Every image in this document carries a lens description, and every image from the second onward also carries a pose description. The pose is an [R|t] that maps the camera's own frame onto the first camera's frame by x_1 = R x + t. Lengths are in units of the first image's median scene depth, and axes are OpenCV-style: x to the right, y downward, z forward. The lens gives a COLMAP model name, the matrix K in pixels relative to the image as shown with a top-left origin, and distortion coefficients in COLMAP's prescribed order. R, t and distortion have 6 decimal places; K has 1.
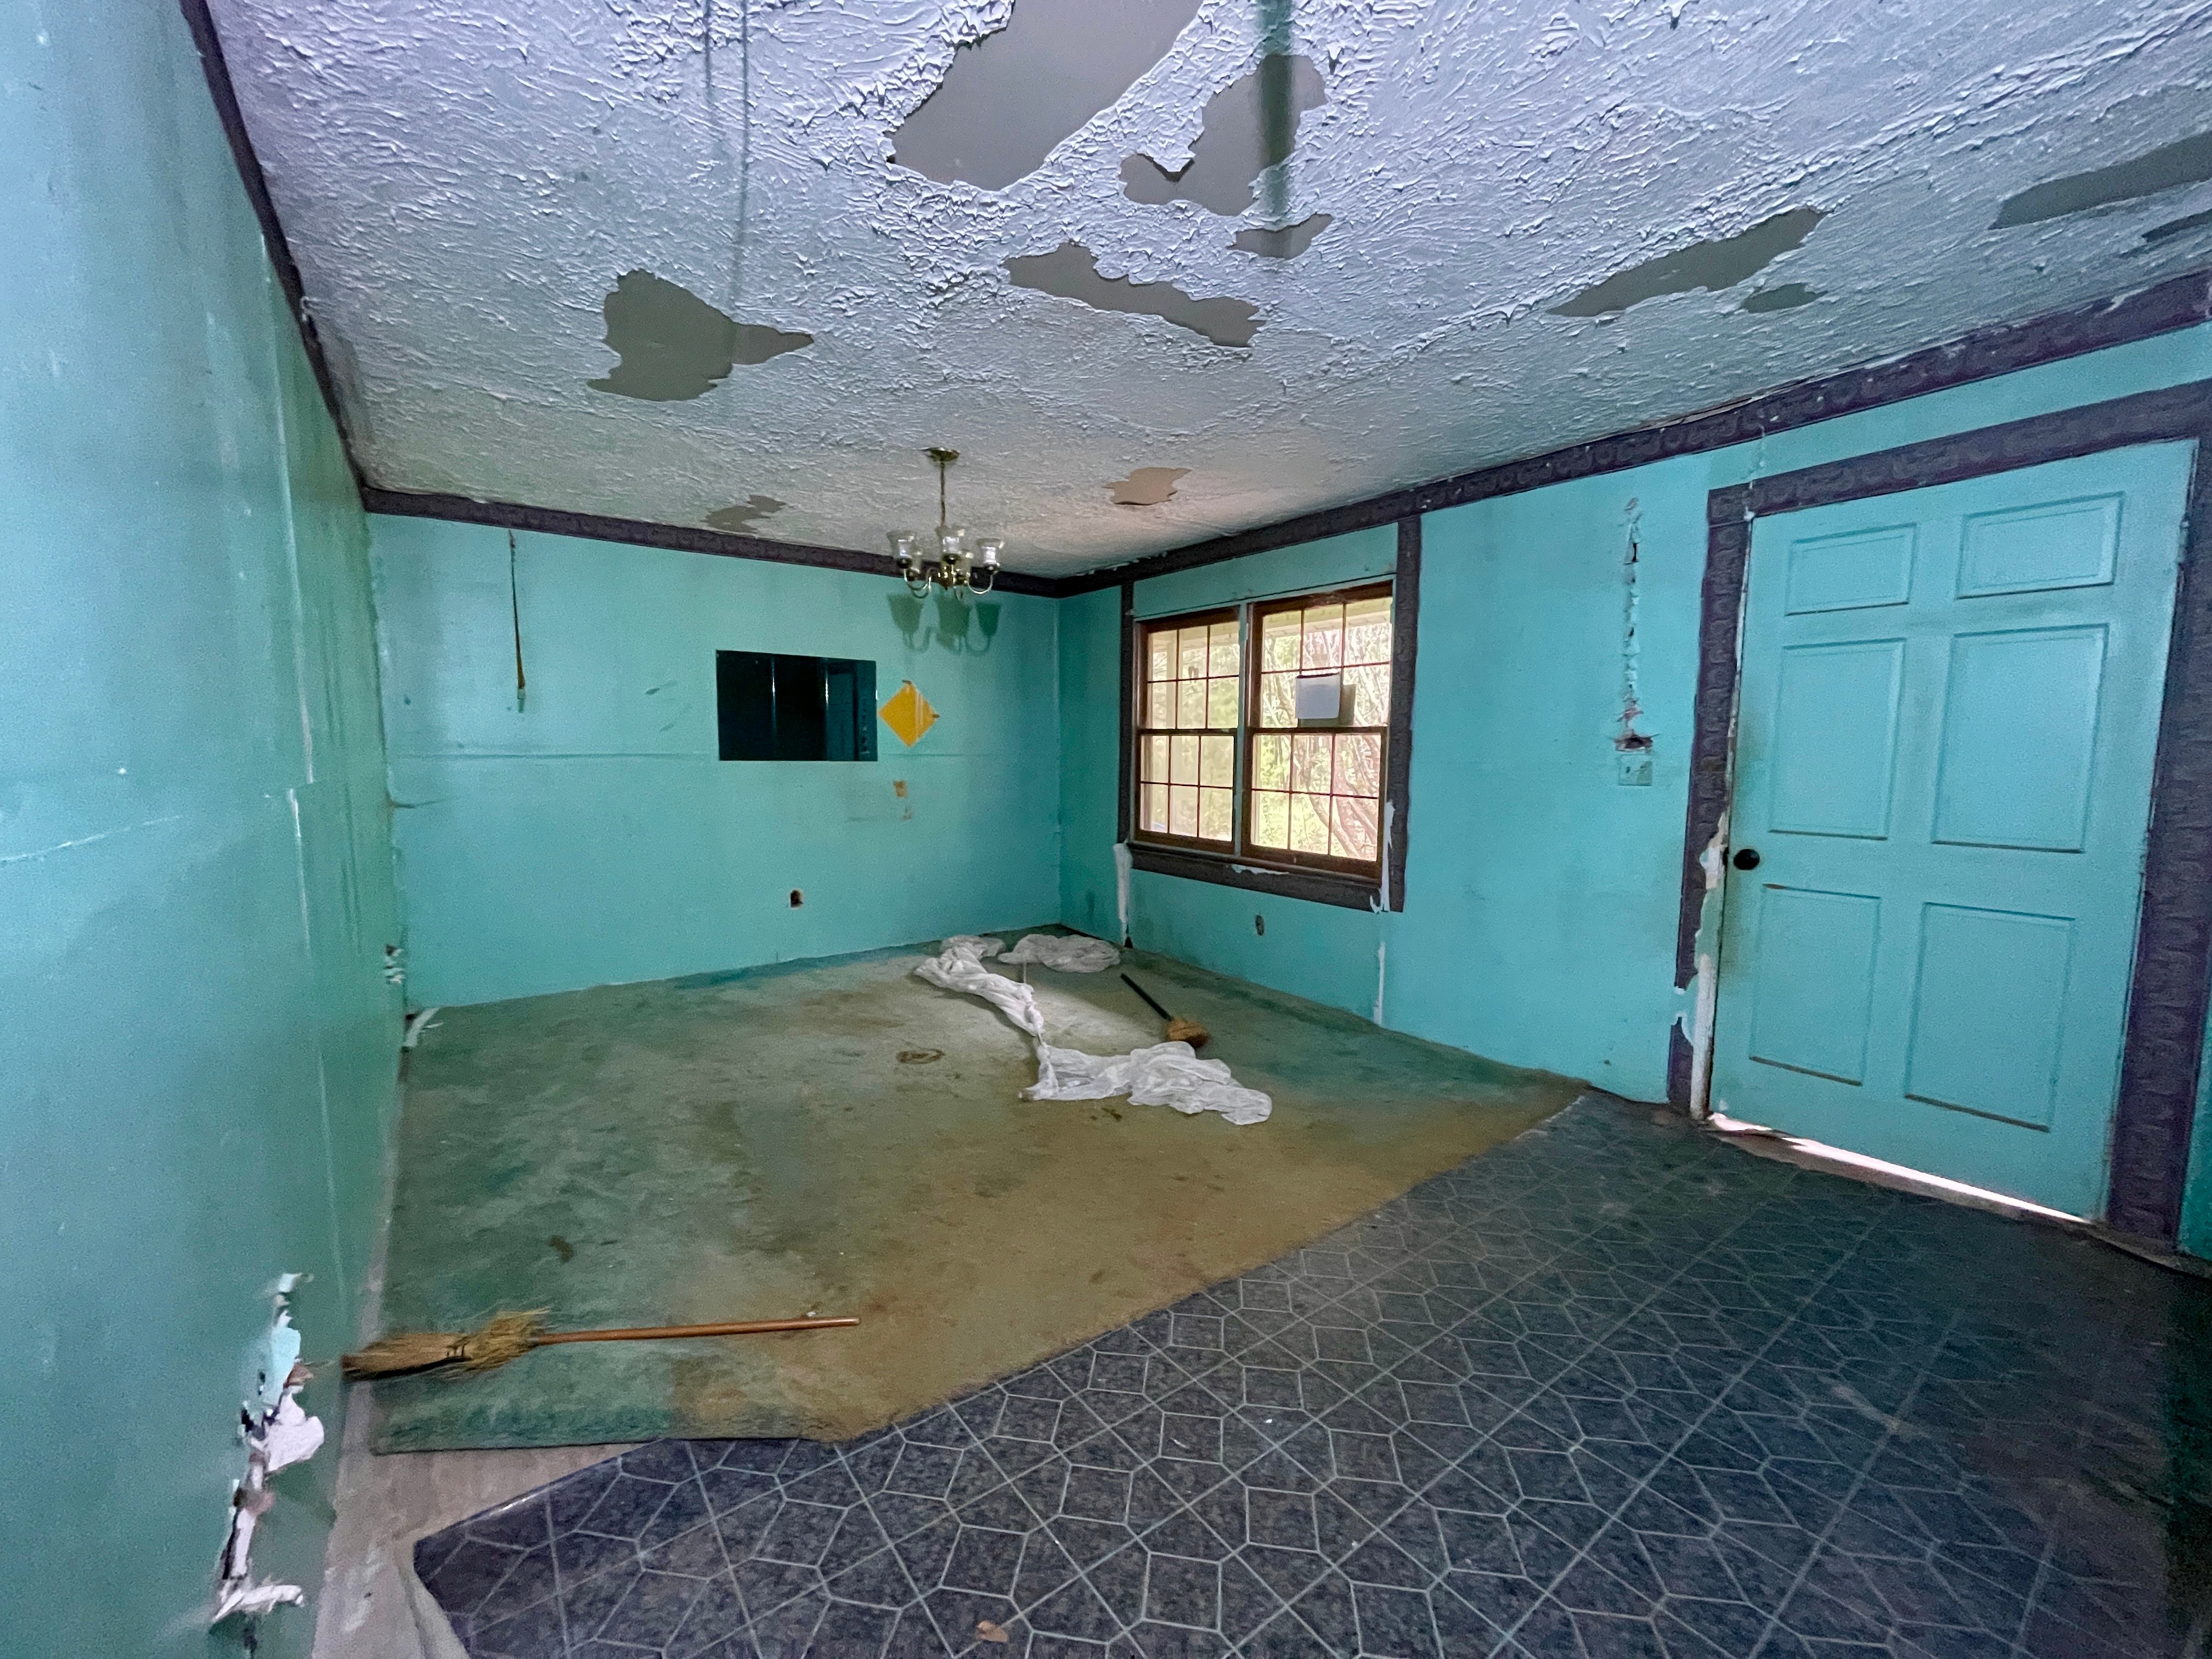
lens RADIAL K [[896.6, 0, 1102.7], [0, 896.6, 835.2], [0, 0, 1]] dist [-0.003141, 0.001257]
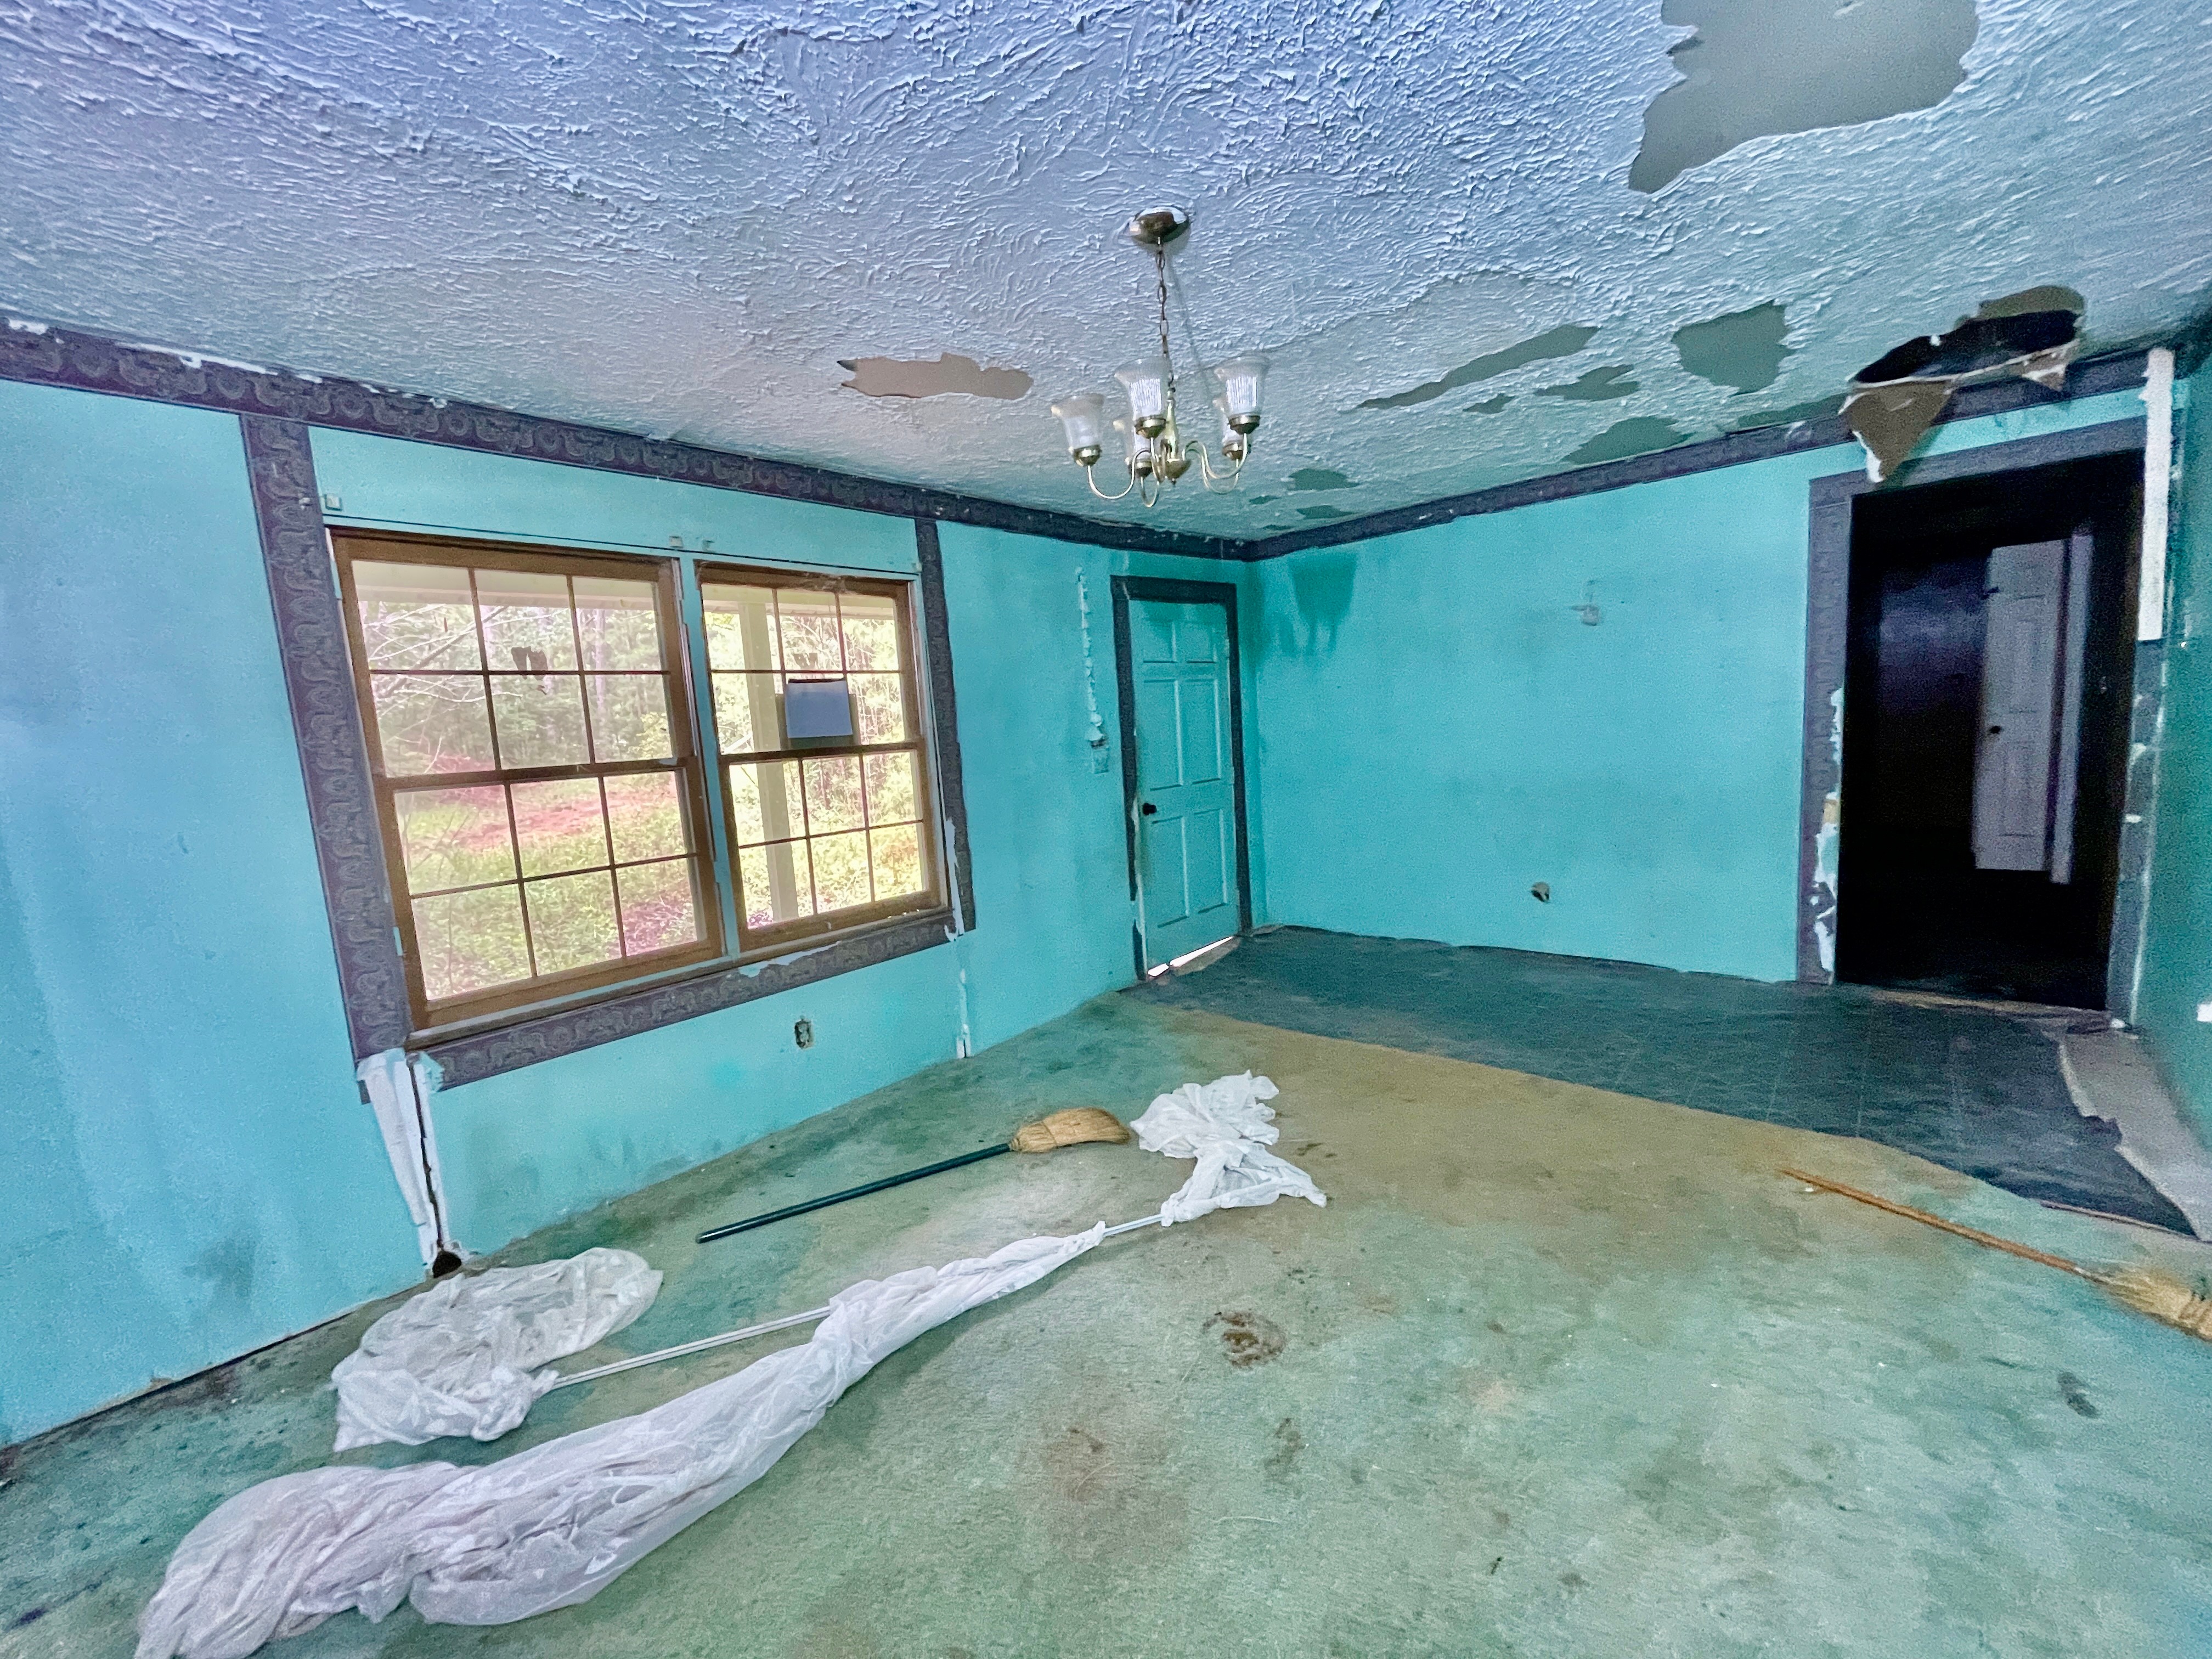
lens RADIAL K [[896.6, 0, 1095.2], [0, 896.6, 825.9], [0, 0, 1]] dist [-0.003141, 0.001257]
pose [[-0.212643, -0.105170, 0.971454, -0.618142], [0.163869, 0.976272, 0.141562, -0.137455], [-0.963291, 0.189293, -0.190364, 1.024209]]
